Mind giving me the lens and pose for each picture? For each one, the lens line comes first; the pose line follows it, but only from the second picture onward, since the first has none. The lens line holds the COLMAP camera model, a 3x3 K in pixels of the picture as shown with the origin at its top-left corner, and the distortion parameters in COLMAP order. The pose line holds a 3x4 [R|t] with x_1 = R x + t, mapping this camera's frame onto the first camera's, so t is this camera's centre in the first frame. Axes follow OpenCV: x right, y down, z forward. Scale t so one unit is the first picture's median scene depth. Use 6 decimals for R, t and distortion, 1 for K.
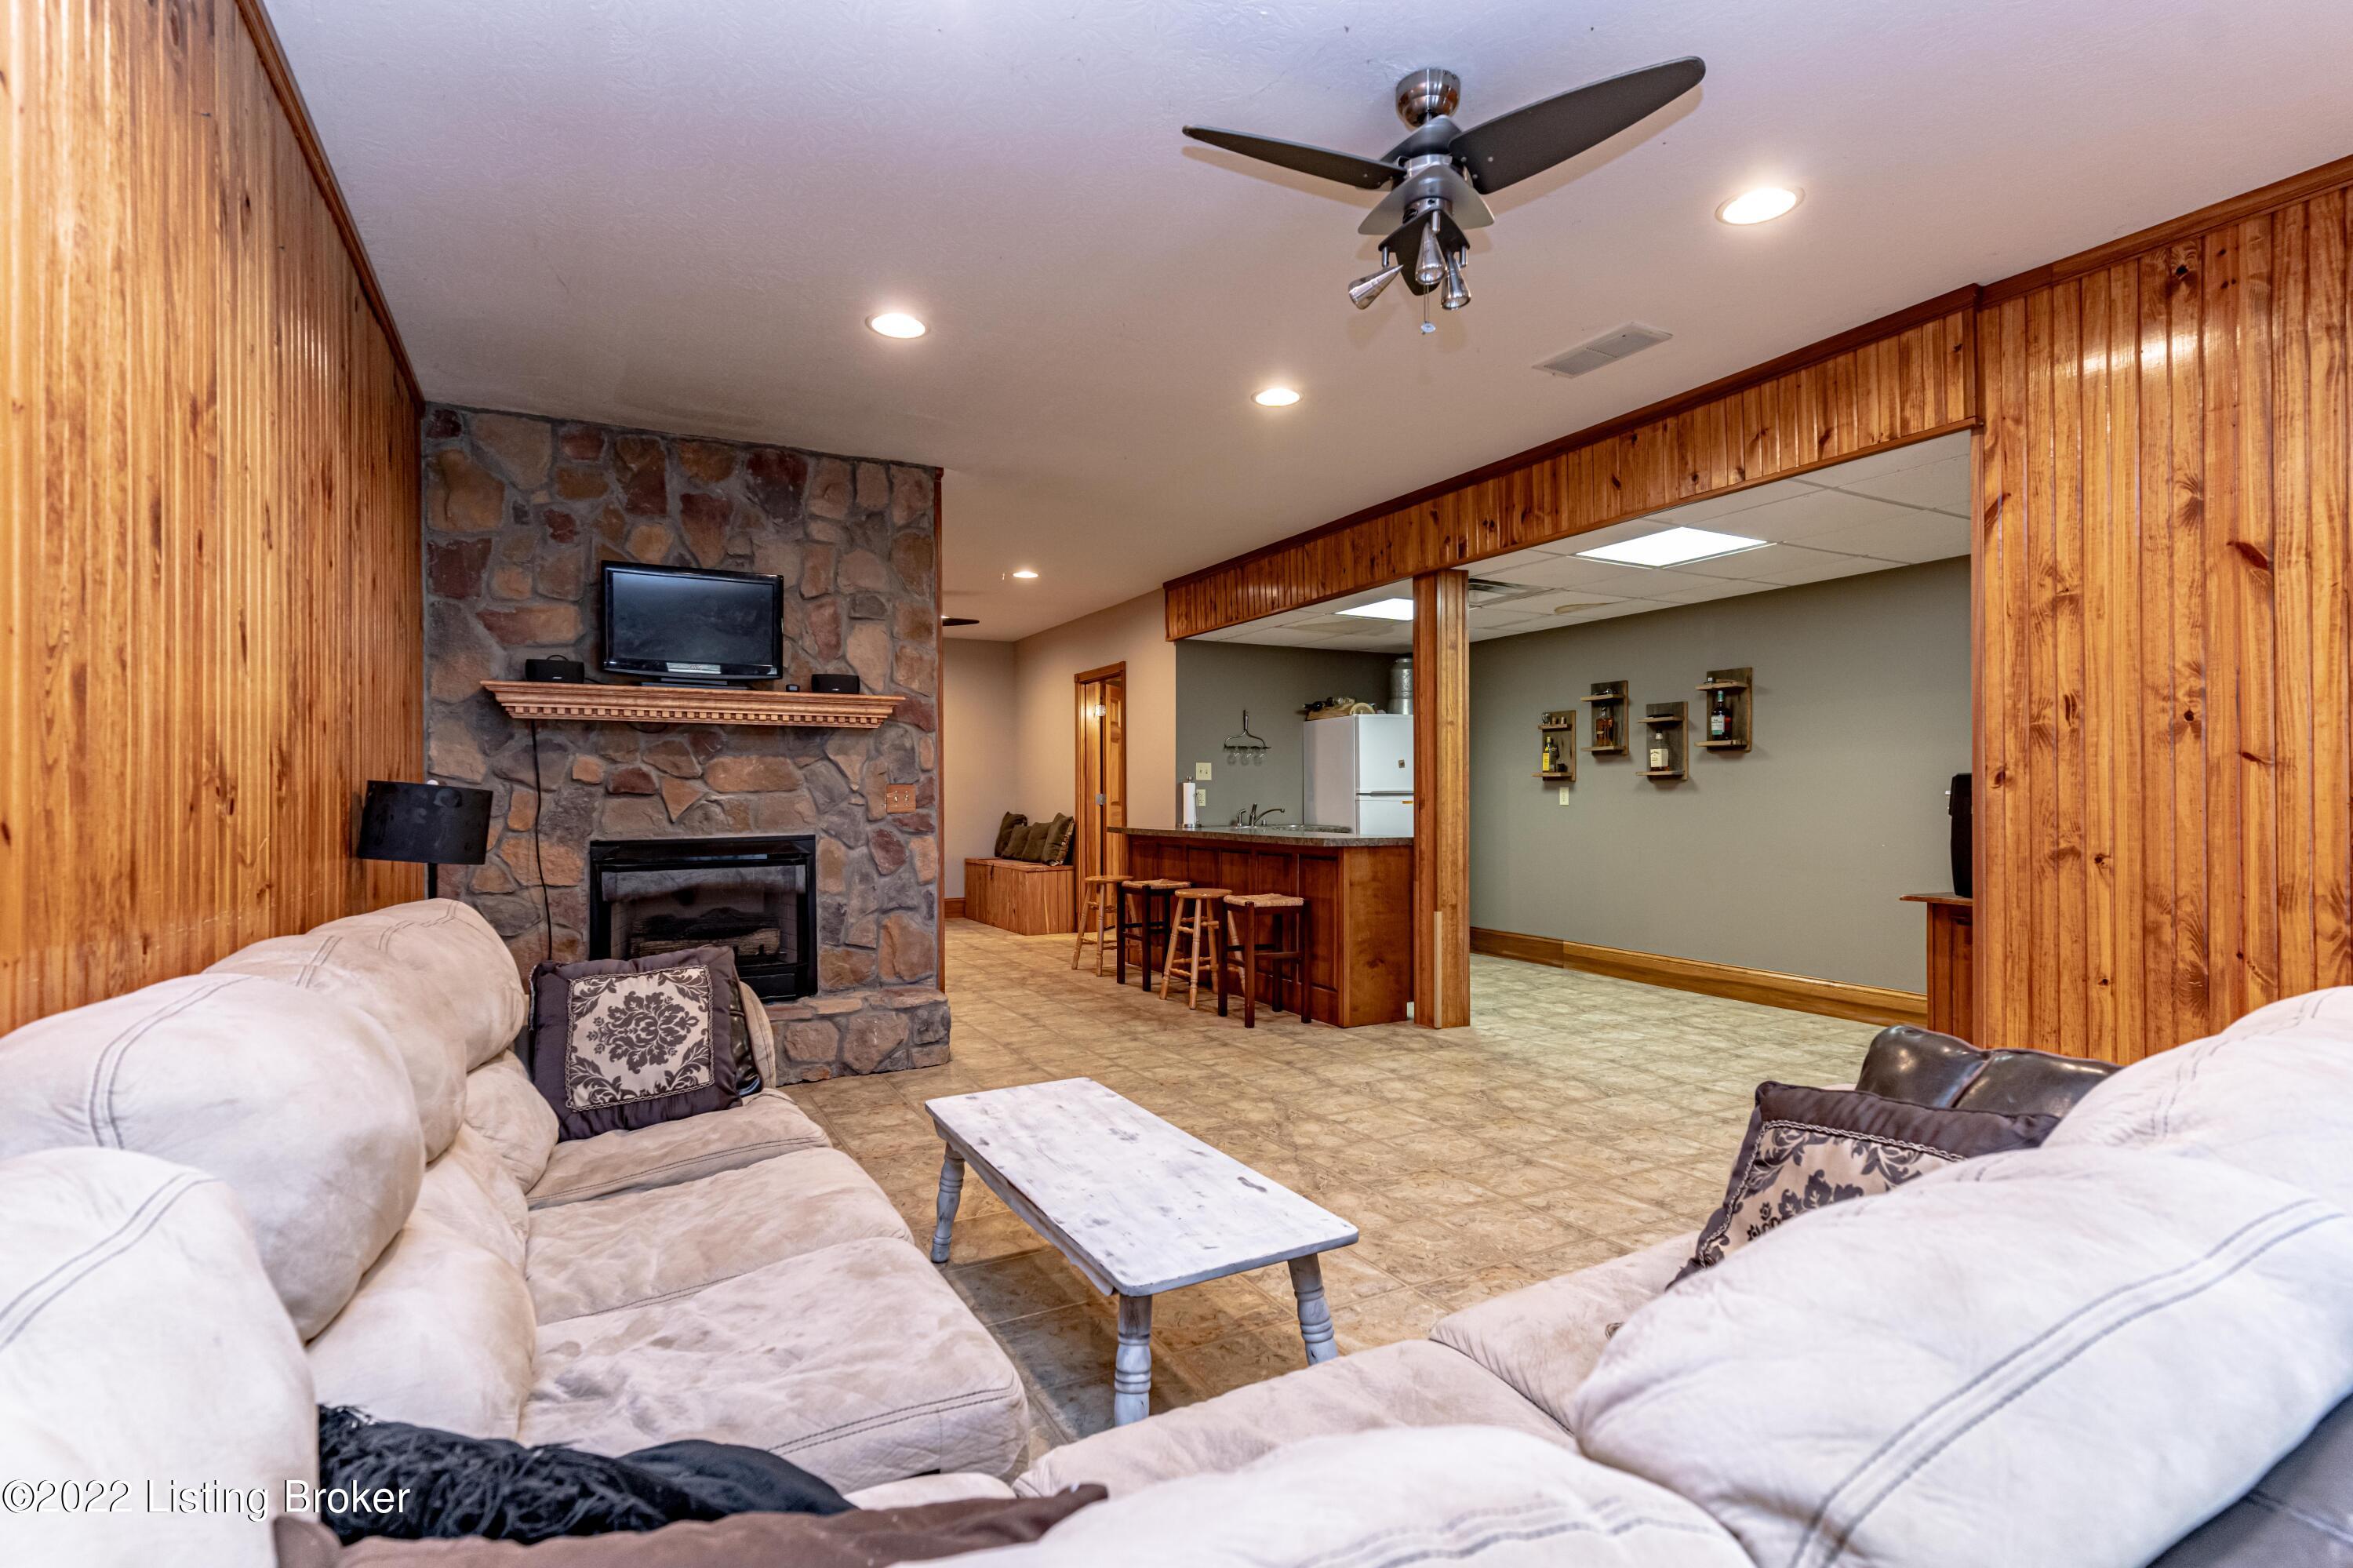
lens RADIAL K [[1117.6, 0, 1168.8], [0, 1117.6, 783.7], [0, 0, 1]] dist [0.002391, -0.000036]
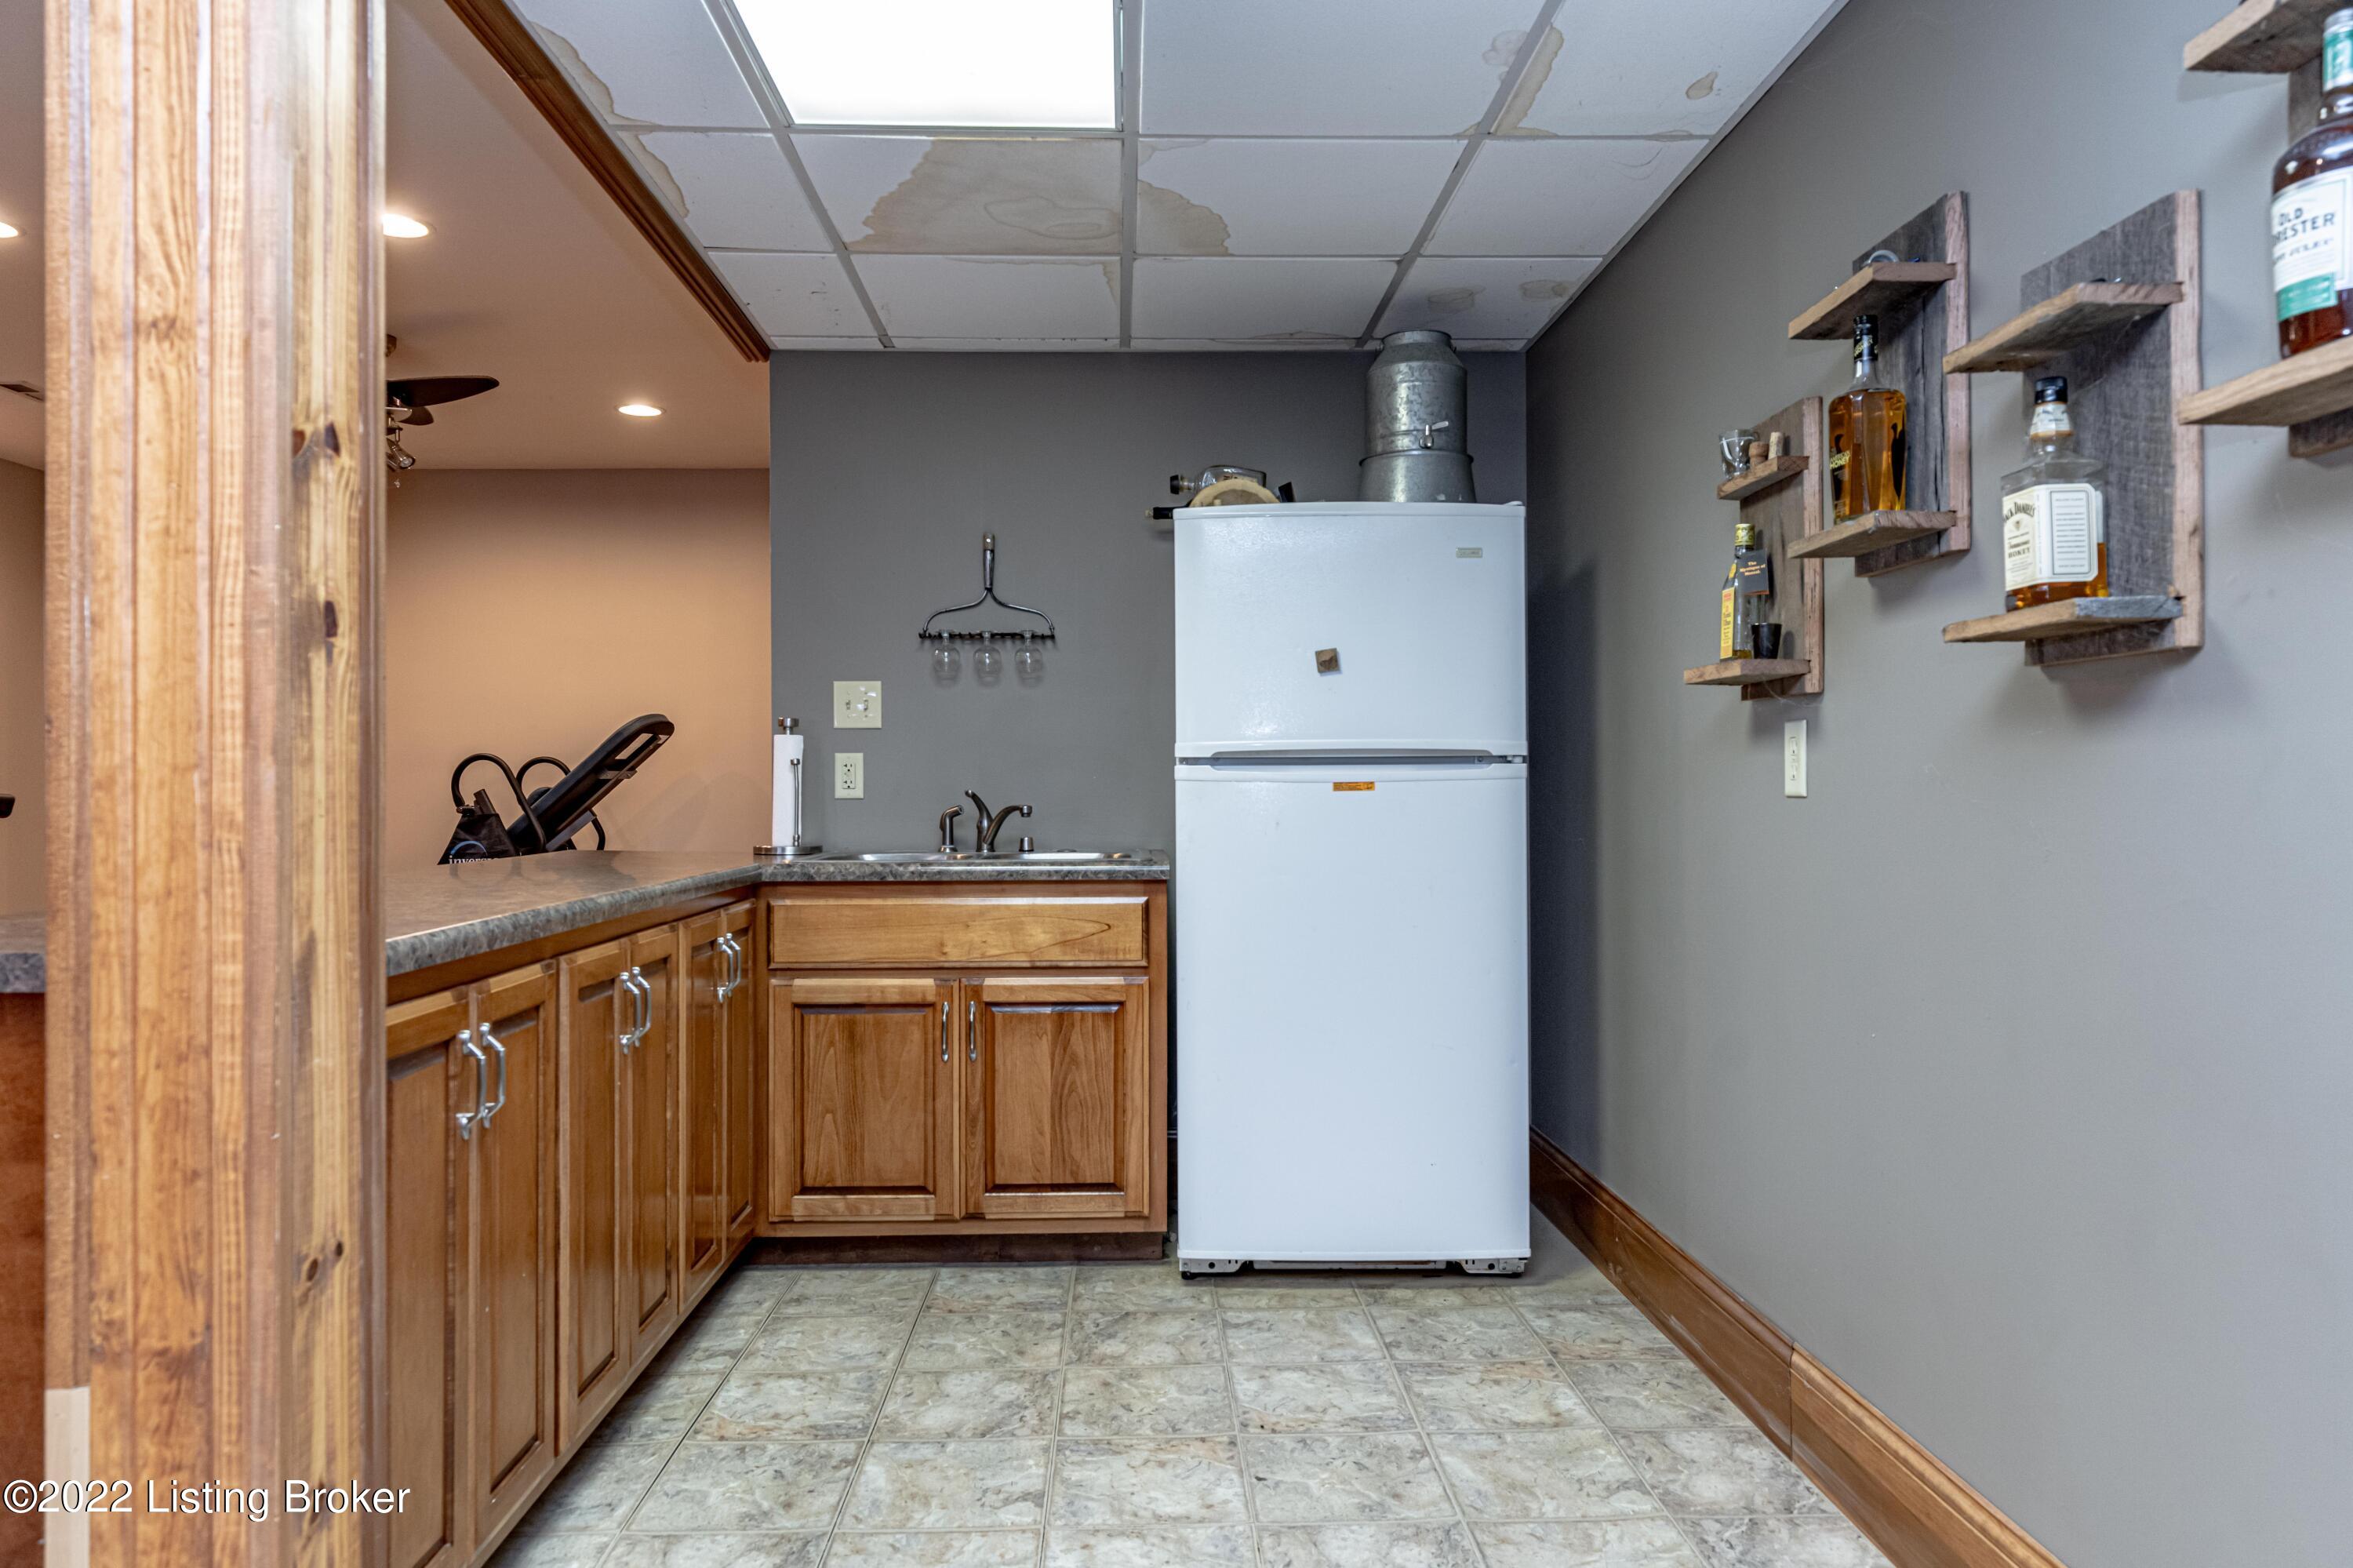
lens RADIAL K [[1572.0, 0, 1176.5], [0, 1572.0, 784.0], [0, 0, 1]] dist [-0.002931, 0.003538]
pose [[0.901848, -0.003155, -0.432042, 0.580869], [0.007252, 0.999943, 0.007836, 0.019998], [0.431993, -0.010200, 0.901819, 0.970014]]
